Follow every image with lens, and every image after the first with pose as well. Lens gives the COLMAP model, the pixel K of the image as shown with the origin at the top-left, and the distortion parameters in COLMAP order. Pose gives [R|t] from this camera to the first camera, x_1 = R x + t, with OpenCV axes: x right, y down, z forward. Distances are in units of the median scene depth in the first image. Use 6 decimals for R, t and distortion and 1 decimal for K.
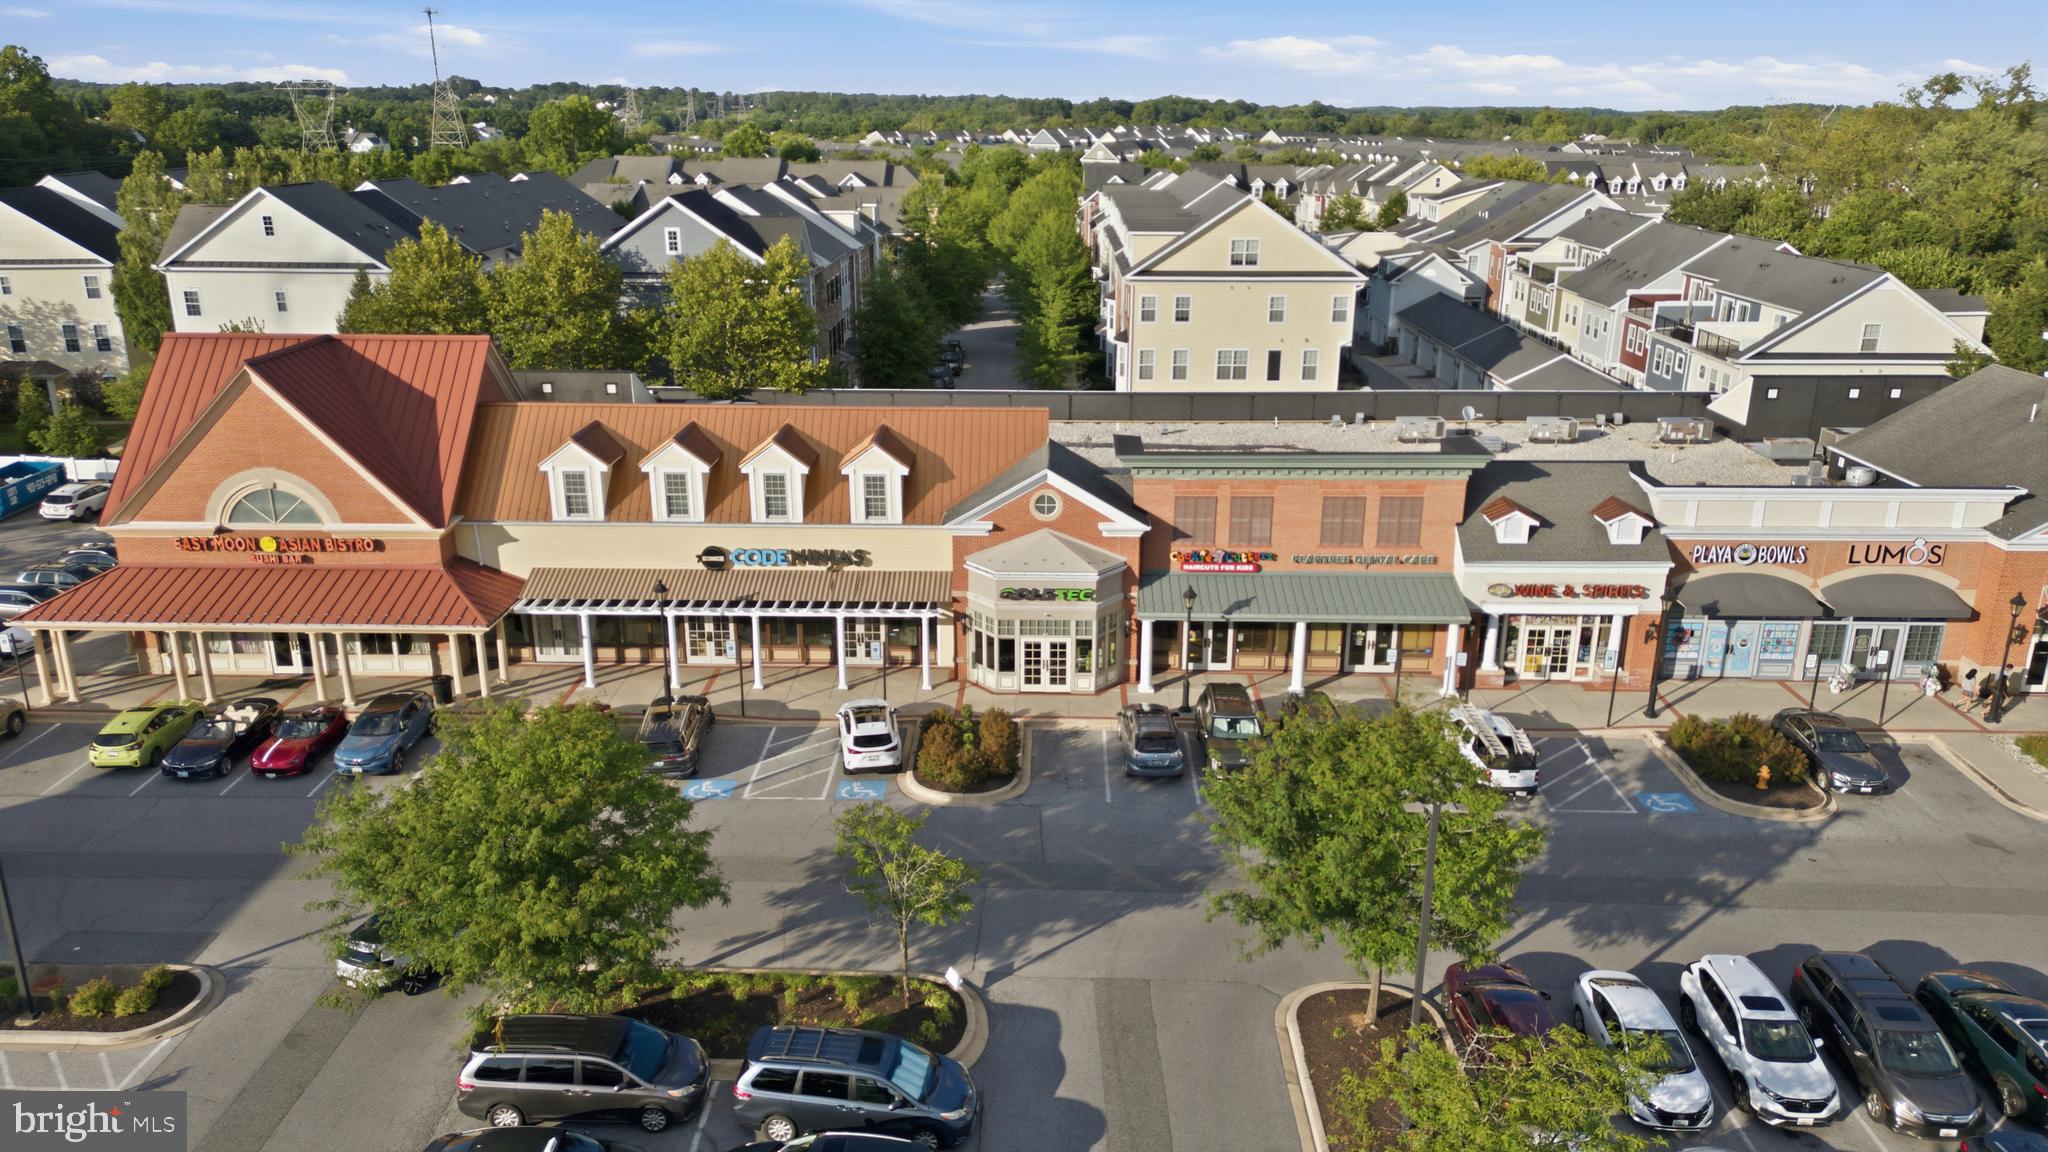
lens RADIAL K [[1446.1, 0, 1012.1], [0, 1446.1, 575.4], [0, 0, 1]] dist [0.085116, -0.072689]
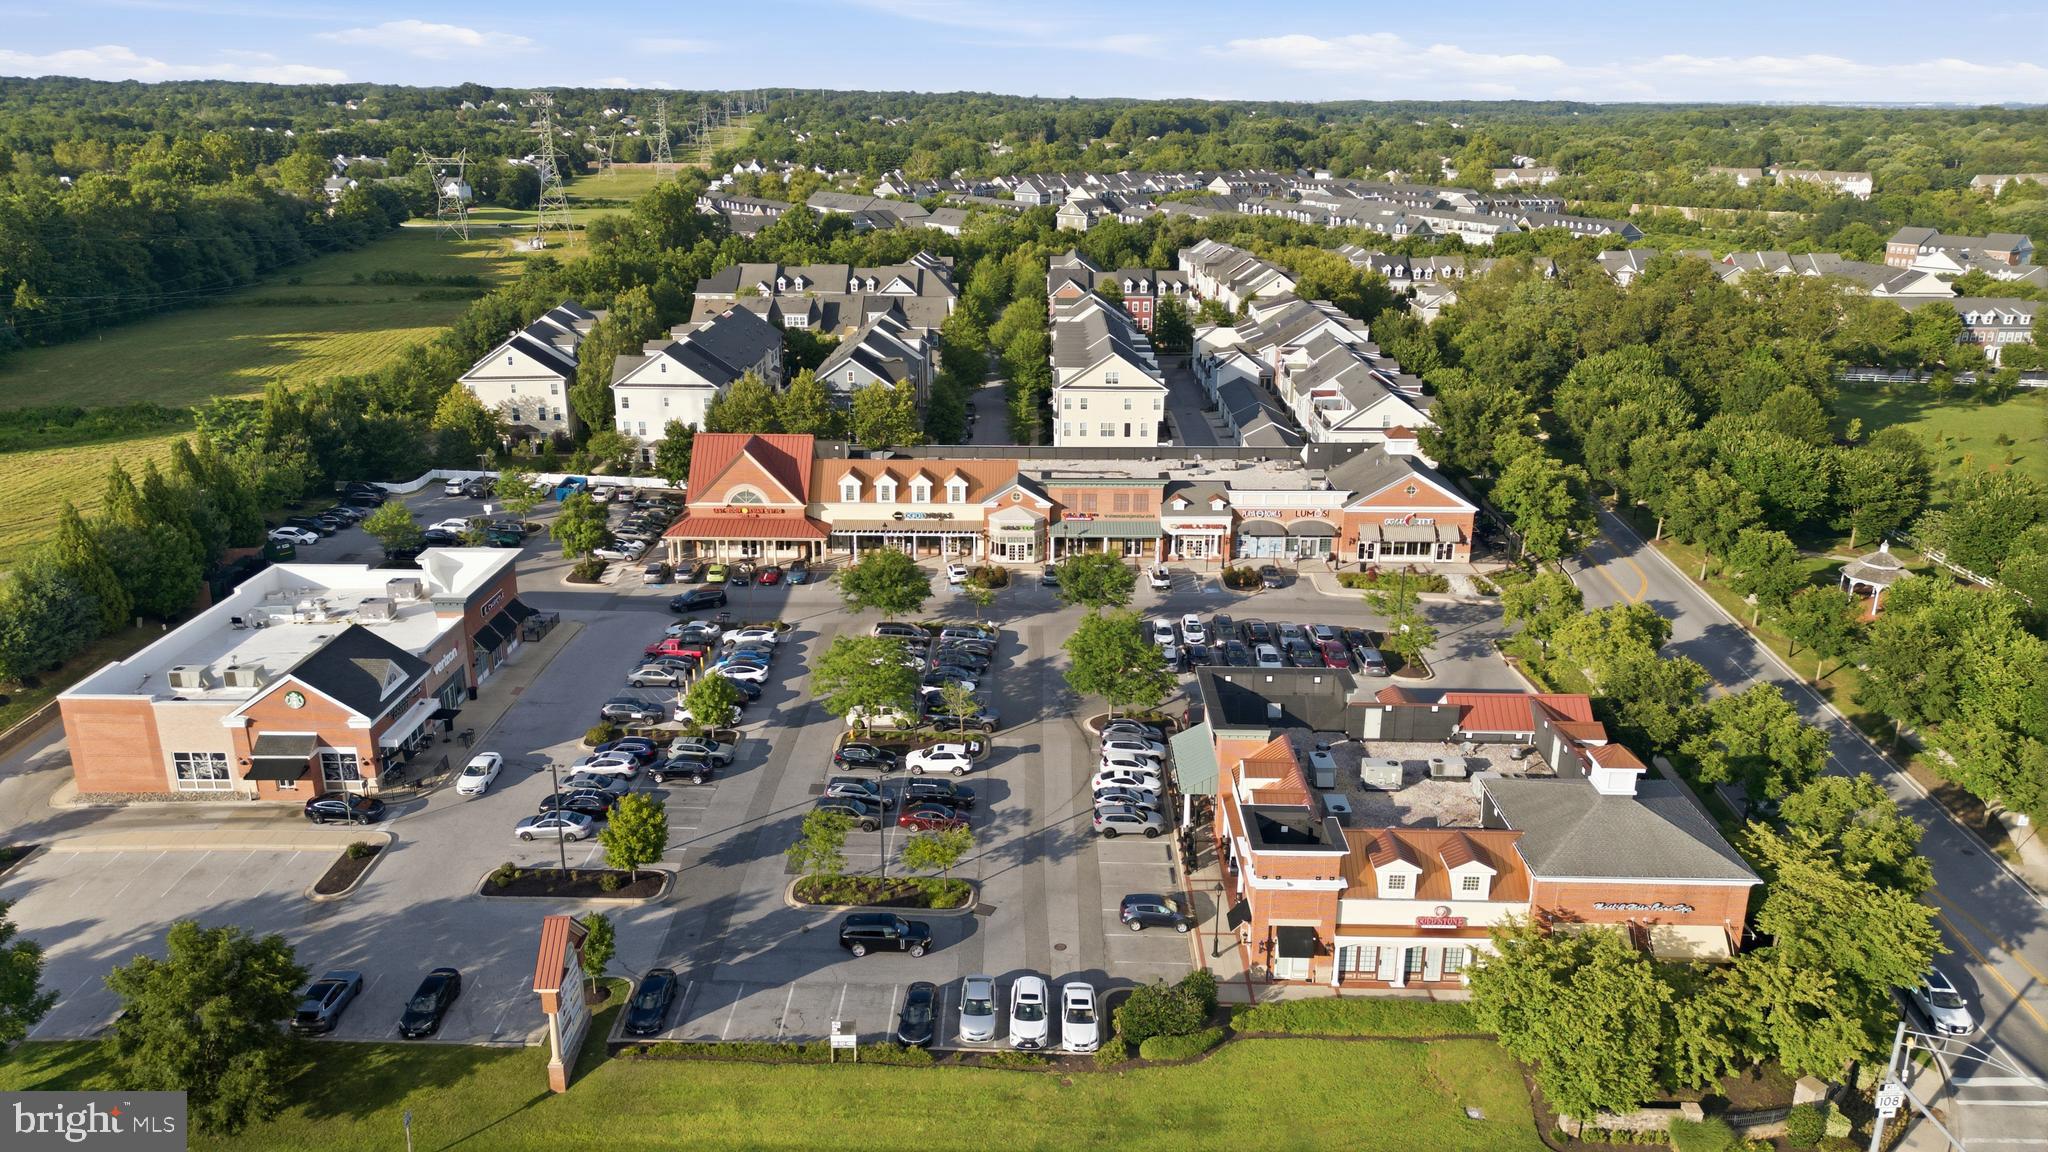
lens RADIAL K [[1480.1, 0, 1025.7], [0, 1480.1, 586.7], [0, 0, 1]] dist [0.125862, -0.186981]
pose [[0.999843, -0.001586, 0.017639, -0.010407], [0.001326, 0.999891, 0.014733, 0.083328], [-0.017661, -0.014707, 0.999736, -1.862444]]
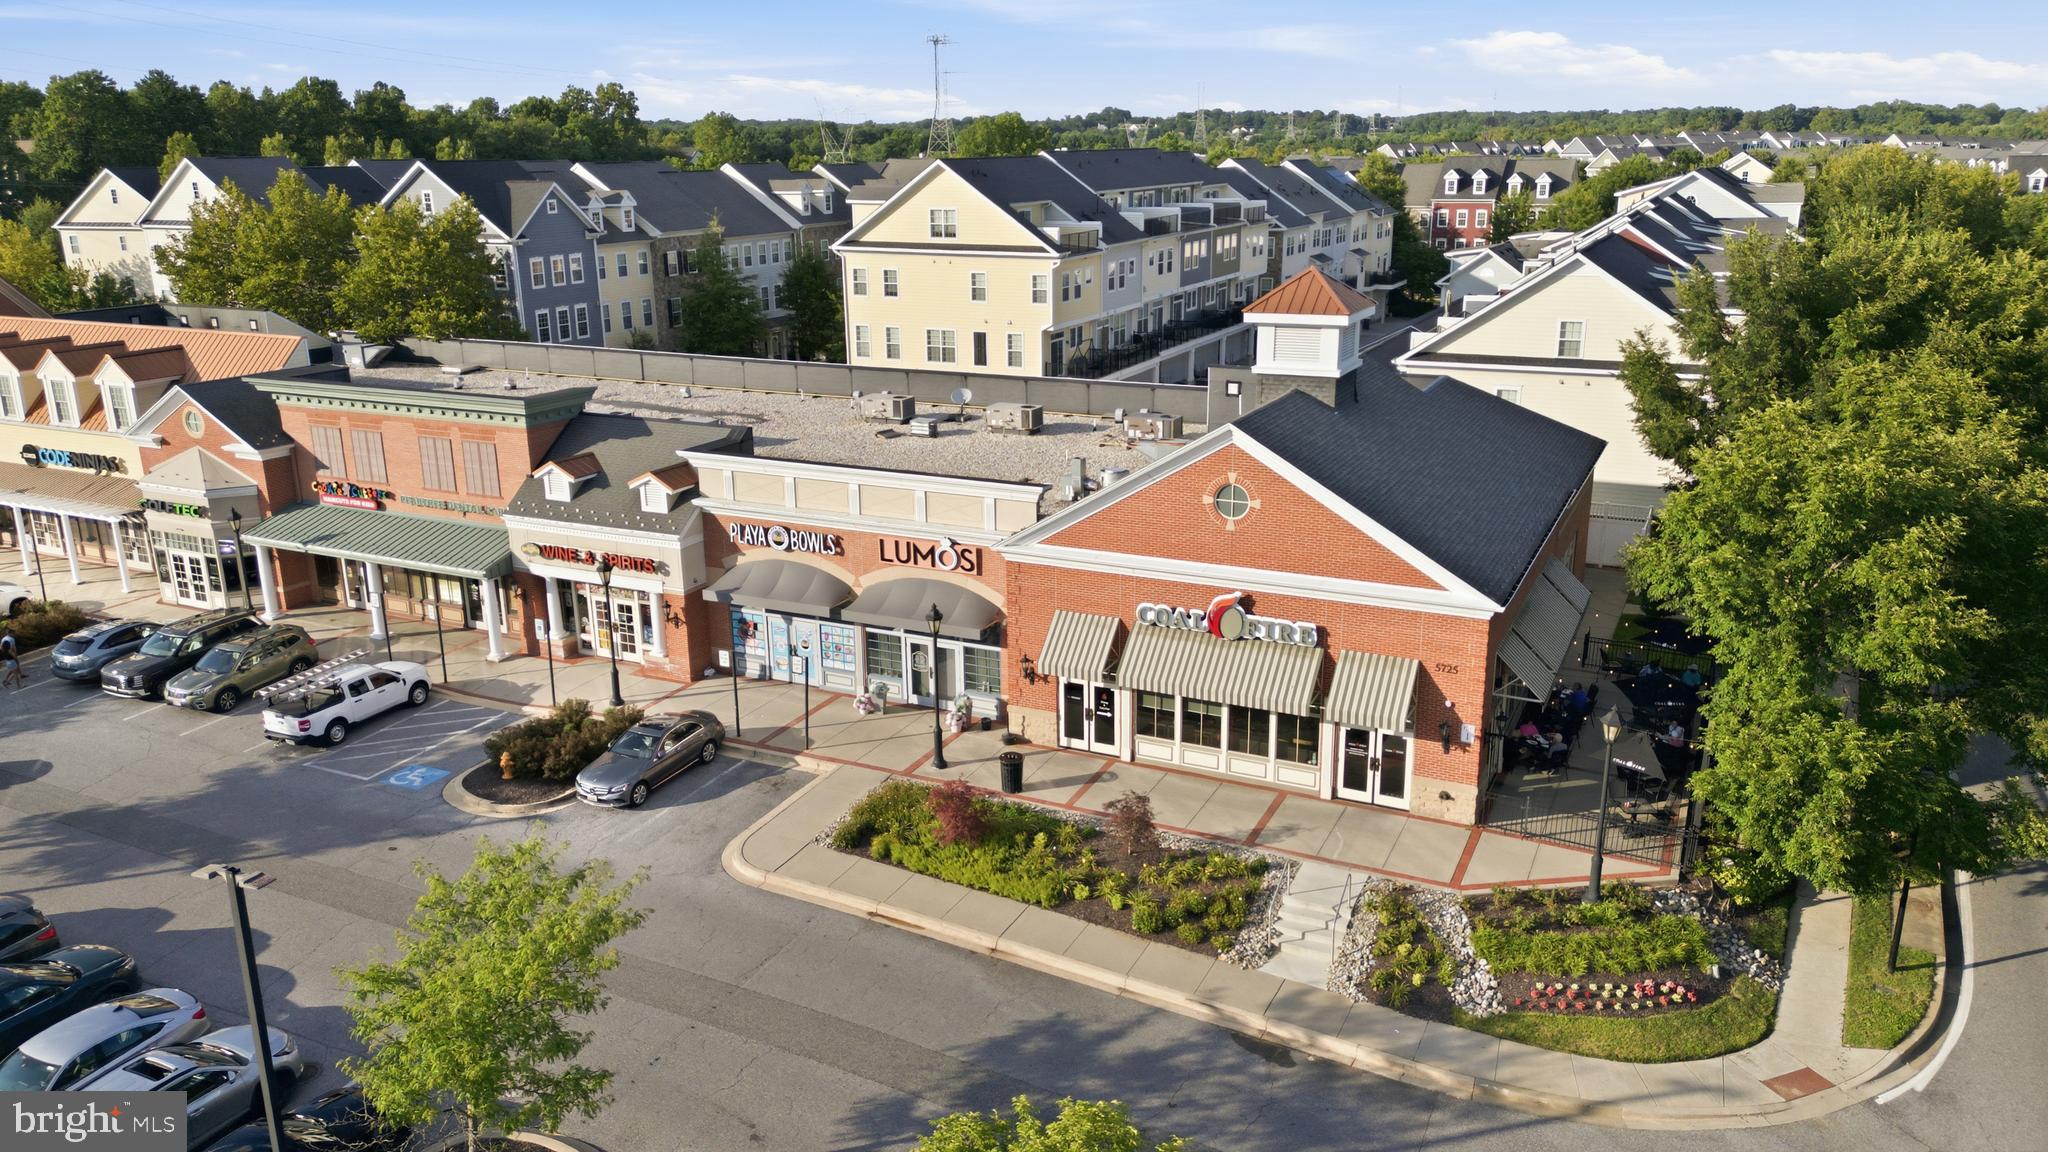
lens RADIAL K [[1480.1, 0, 1025.7], [0, 1480.1, 586.7], [0, 0, 1]] dist [0.125862, -0.186981]
pose [[0.906487, 0.109298, -0.407841, 0.968819], [-0.116282, 0.993186, 0.007711, -0.009417], [0.405905, 0.040434, 0.913020, 0.259785]]
